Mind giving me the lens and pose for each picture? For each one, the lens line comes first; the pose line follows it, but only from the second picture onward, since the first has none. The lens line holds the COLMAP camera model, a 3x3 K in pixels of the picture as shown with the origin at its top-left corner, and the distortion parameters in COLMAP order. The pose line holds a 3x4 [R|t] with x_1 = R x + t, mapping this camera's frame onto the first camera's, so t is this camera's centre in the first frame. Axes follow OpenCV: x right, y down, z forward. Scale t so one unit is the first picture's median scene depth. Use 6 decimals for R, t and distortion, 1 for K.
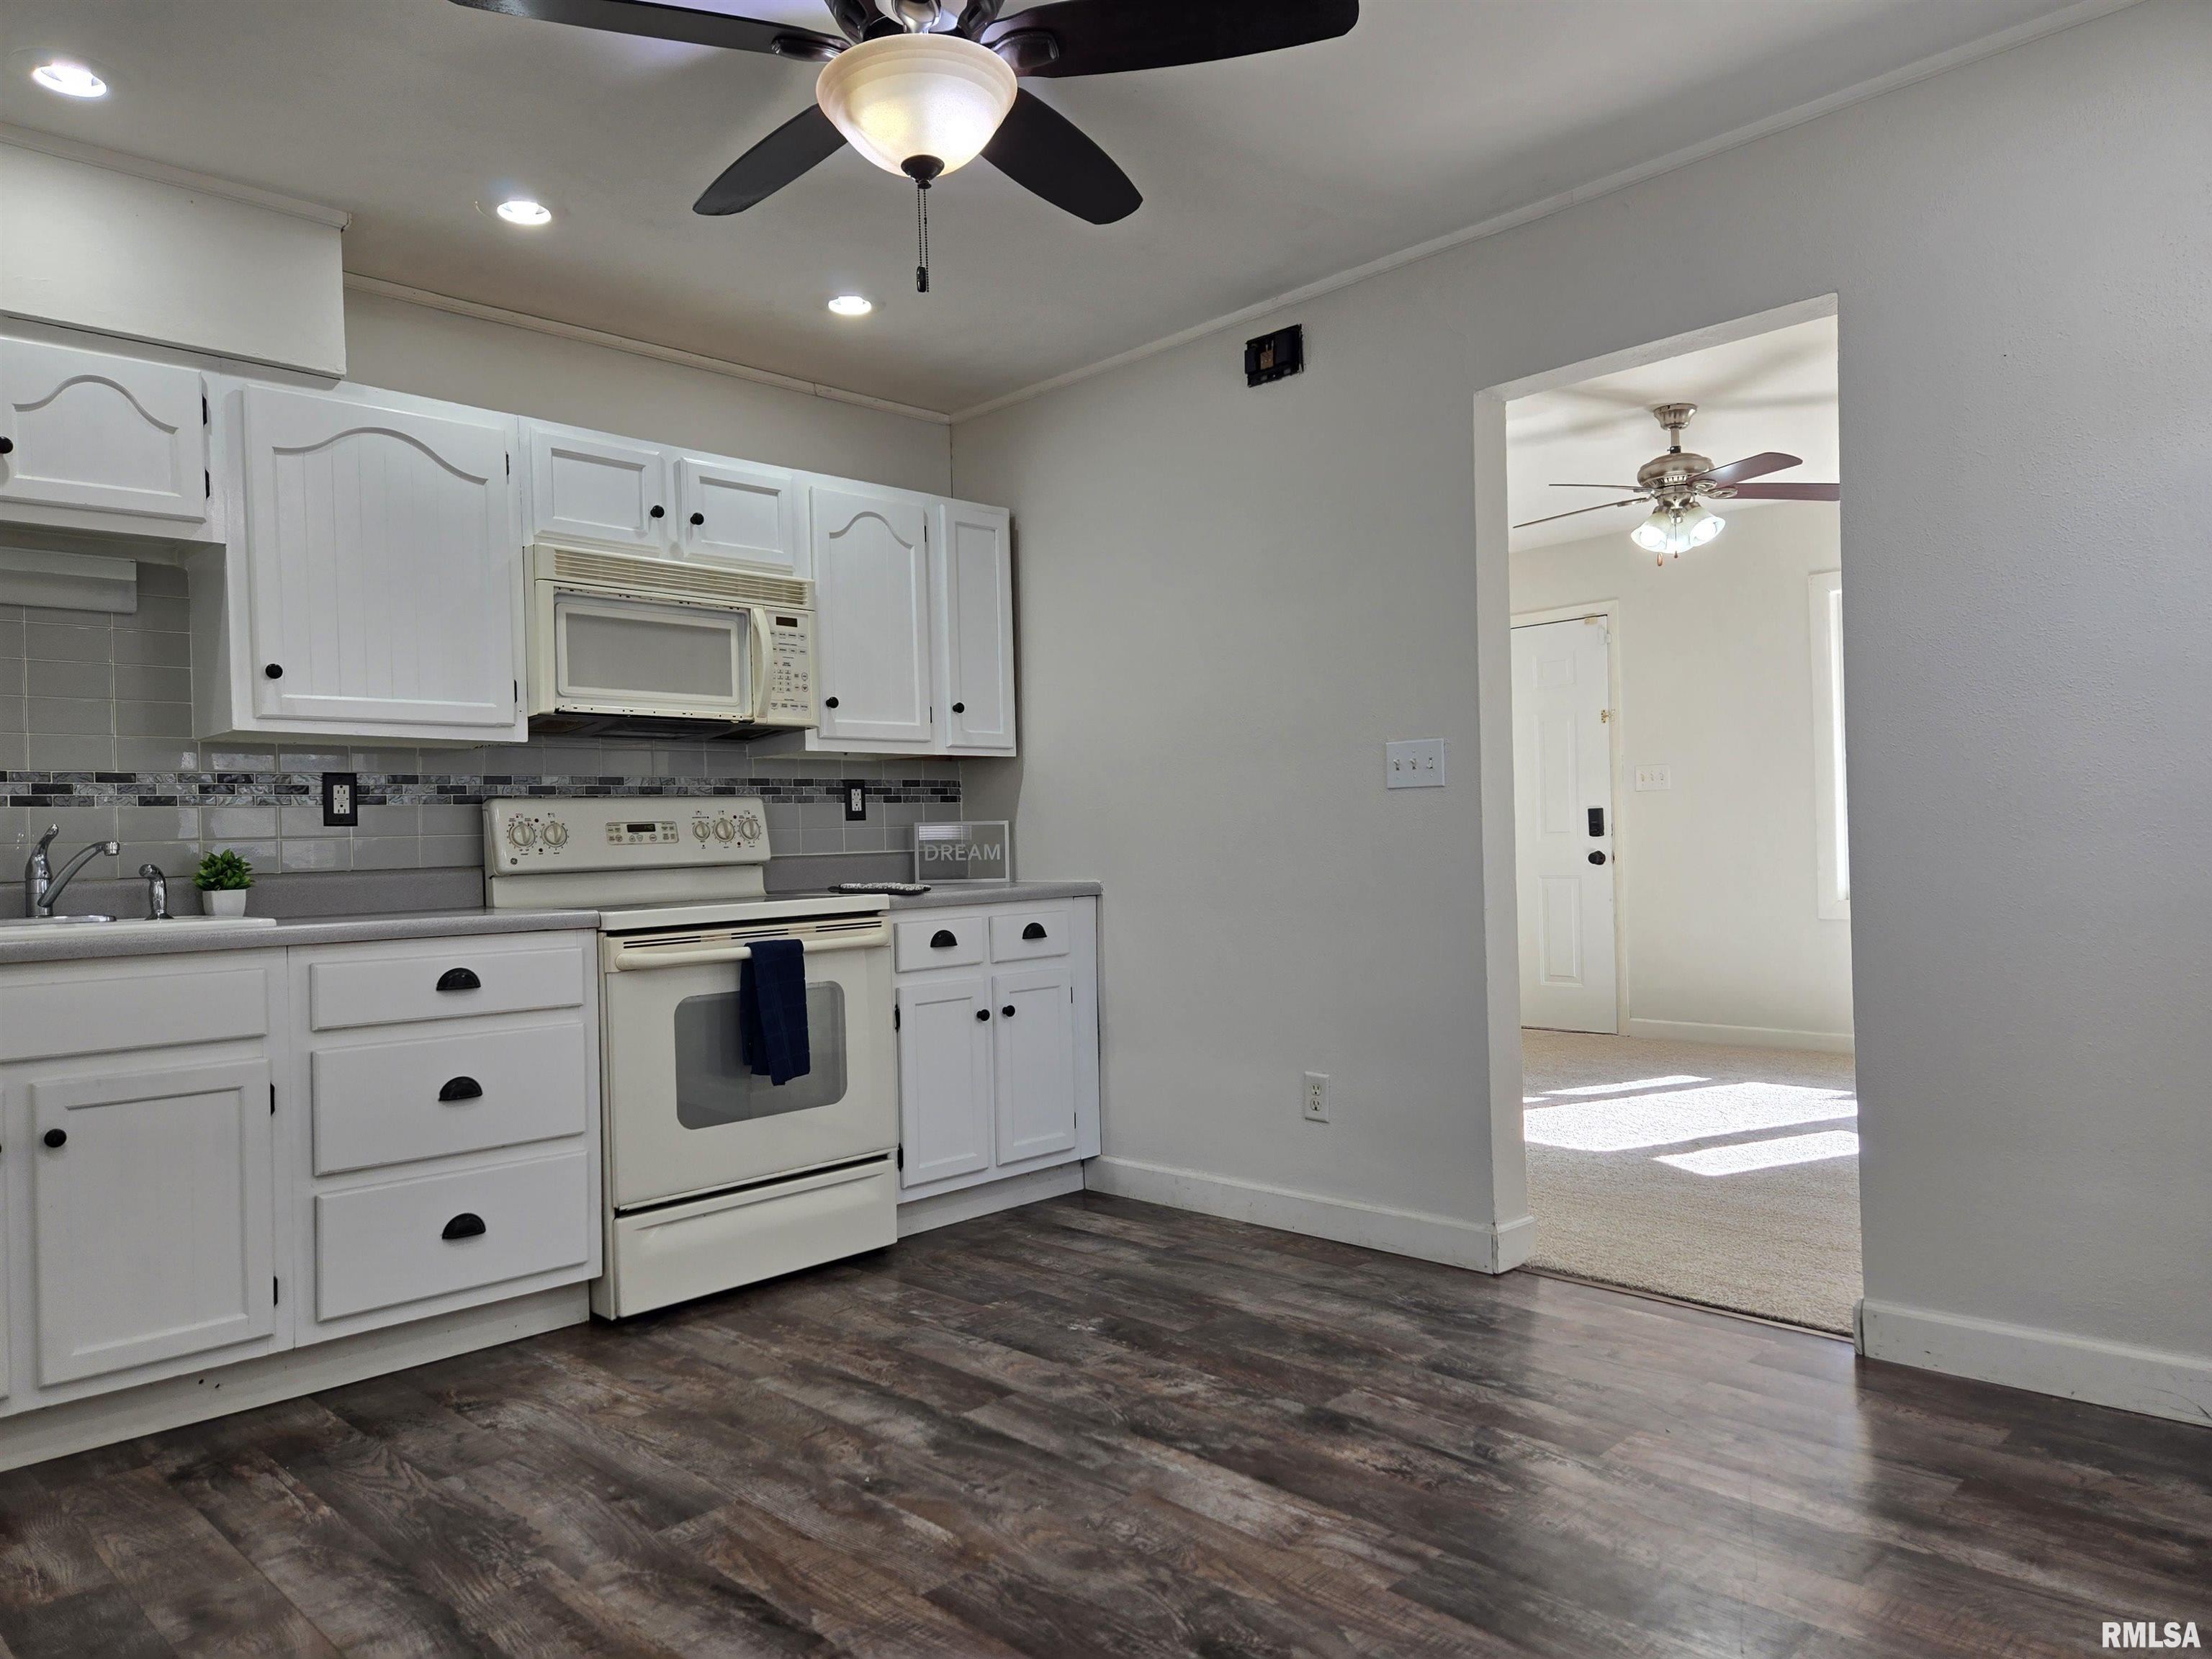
lens RADIAL K [[1493.6, 0, 1084.0], [0, 1493.6, 831.6], [0, 0, 1]] dist [0.064825, -0.032633]
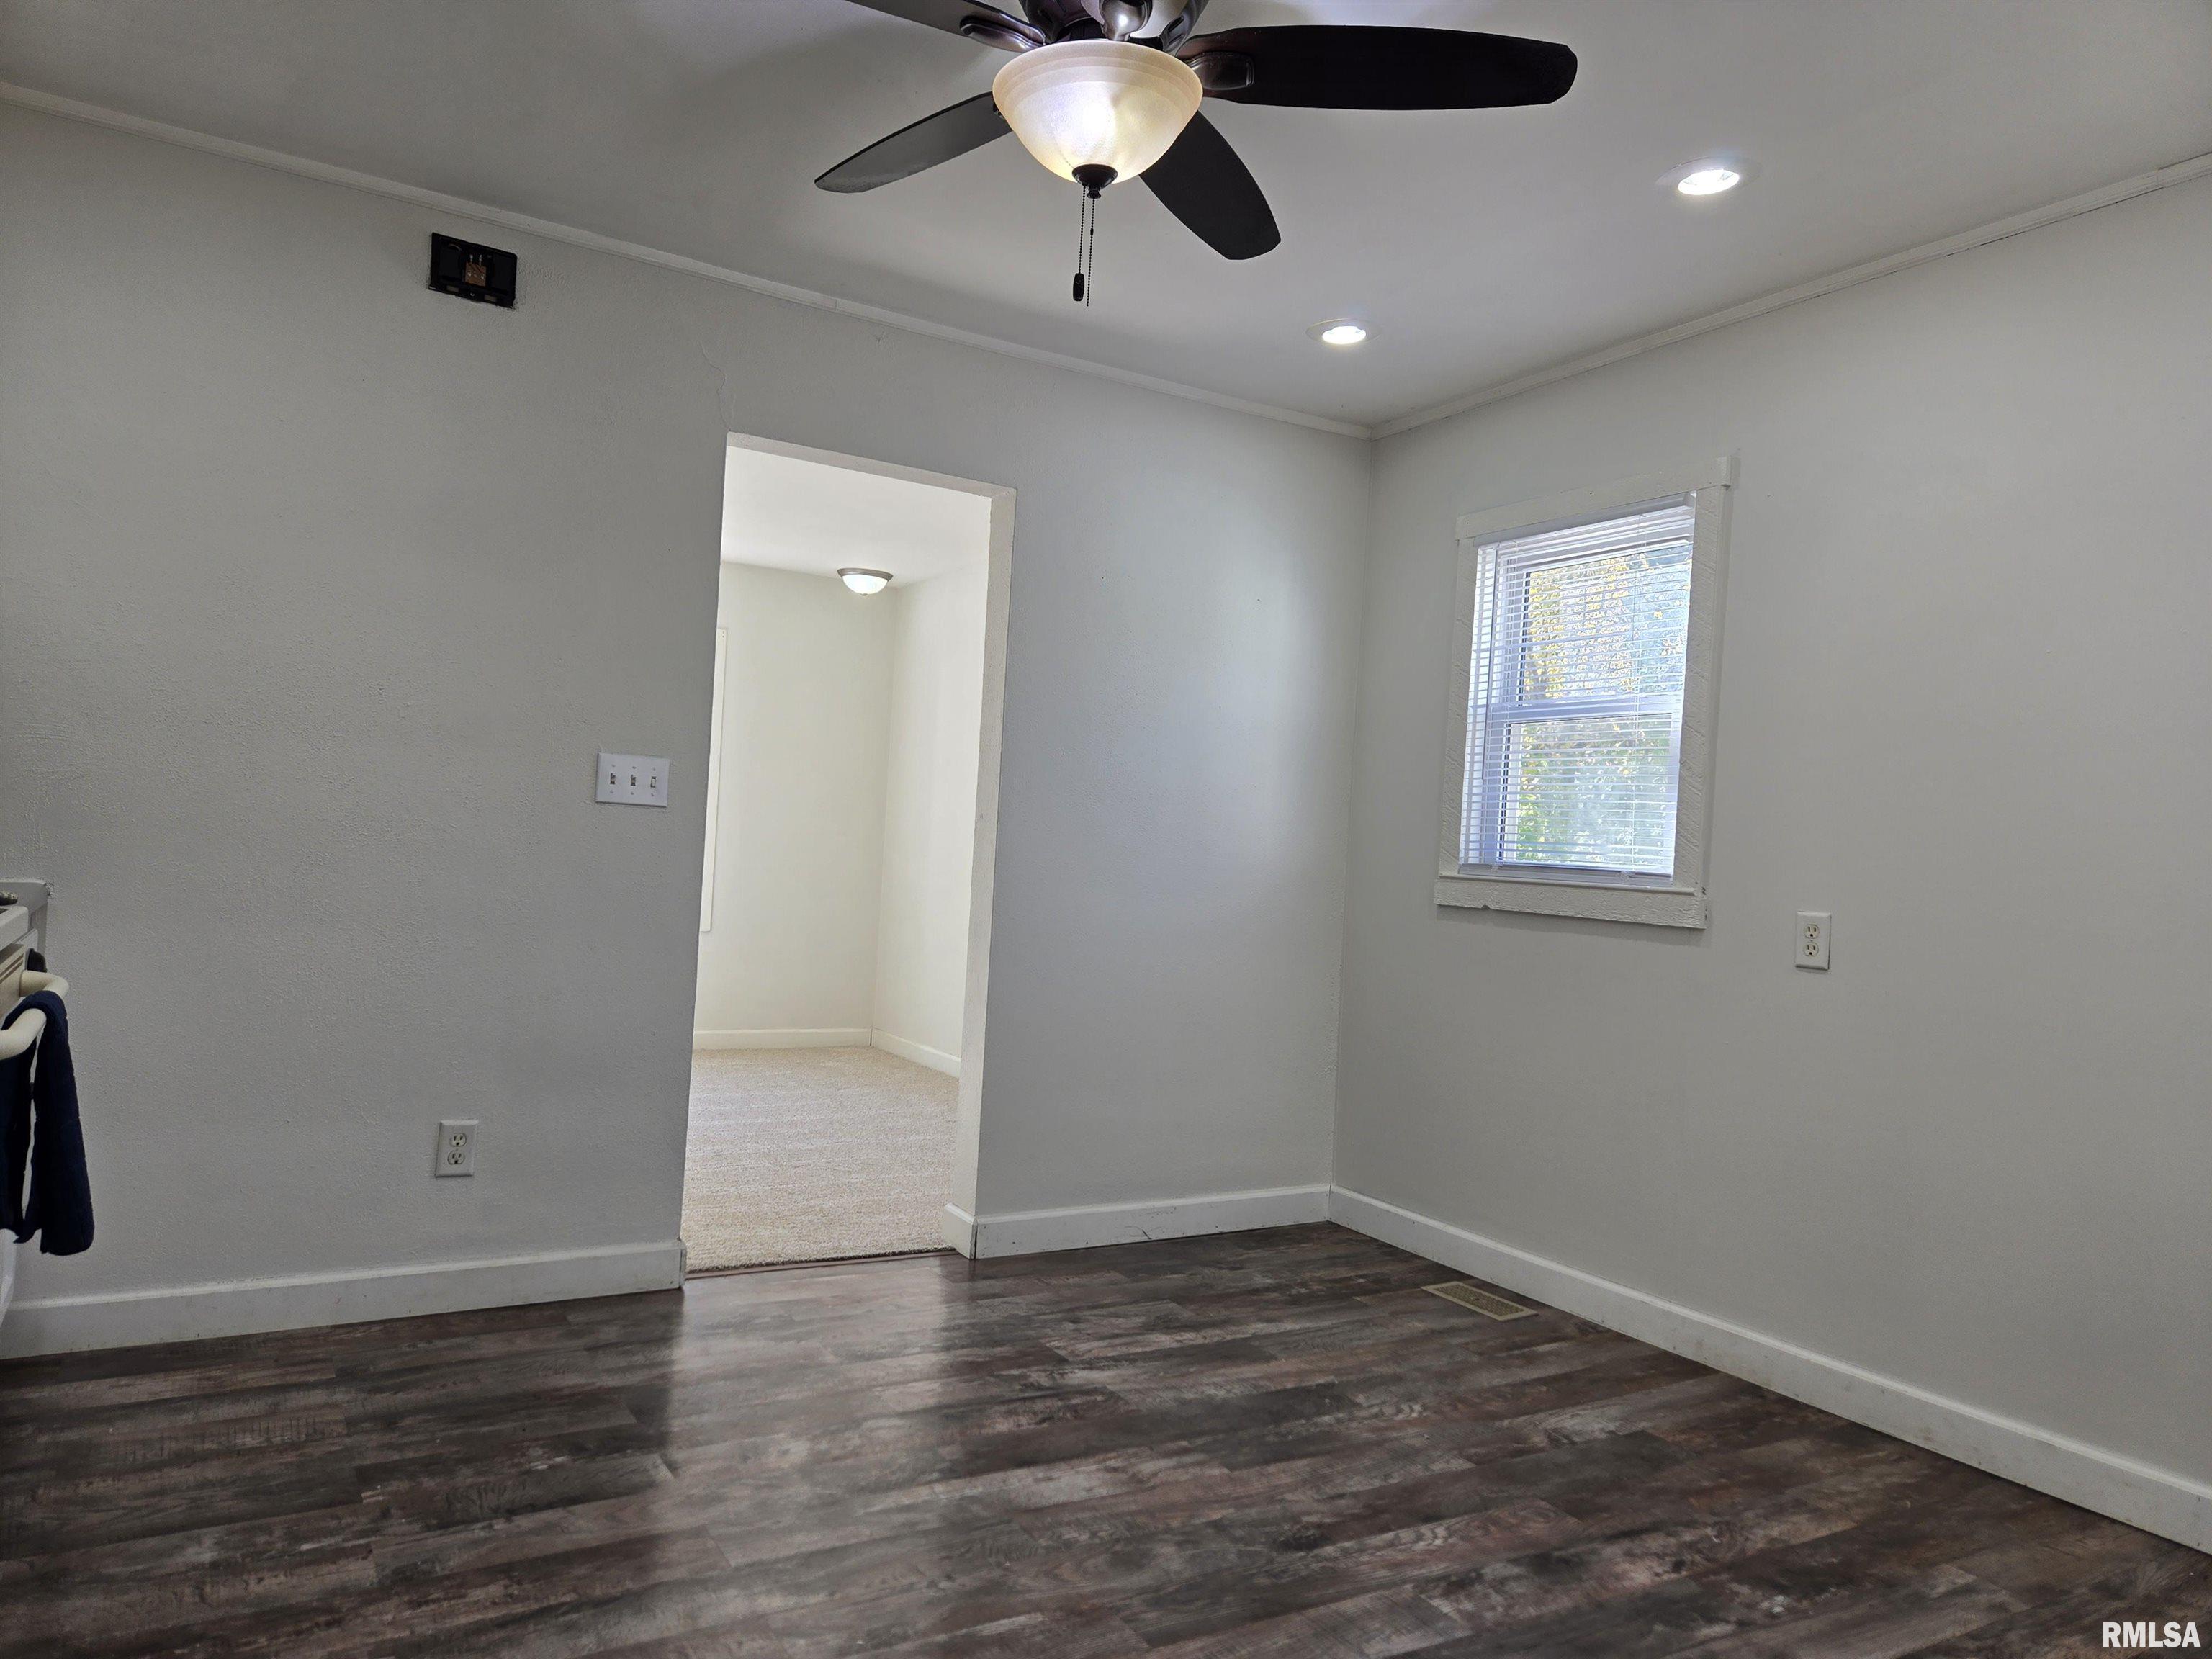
lens RADIAL K [[1493.6, 0, 1090.1], [0, 1493.6, 827.8], [0, 0, 1]] dist [0.064825, -0.032633]
pose [[0.237183, 0.063233, 0.969405, -0.772229], [-0.071900, 0.996285, -0.047395, 0.012563], [-0.968801, -0.058459, 0.240848, 0.574380]]
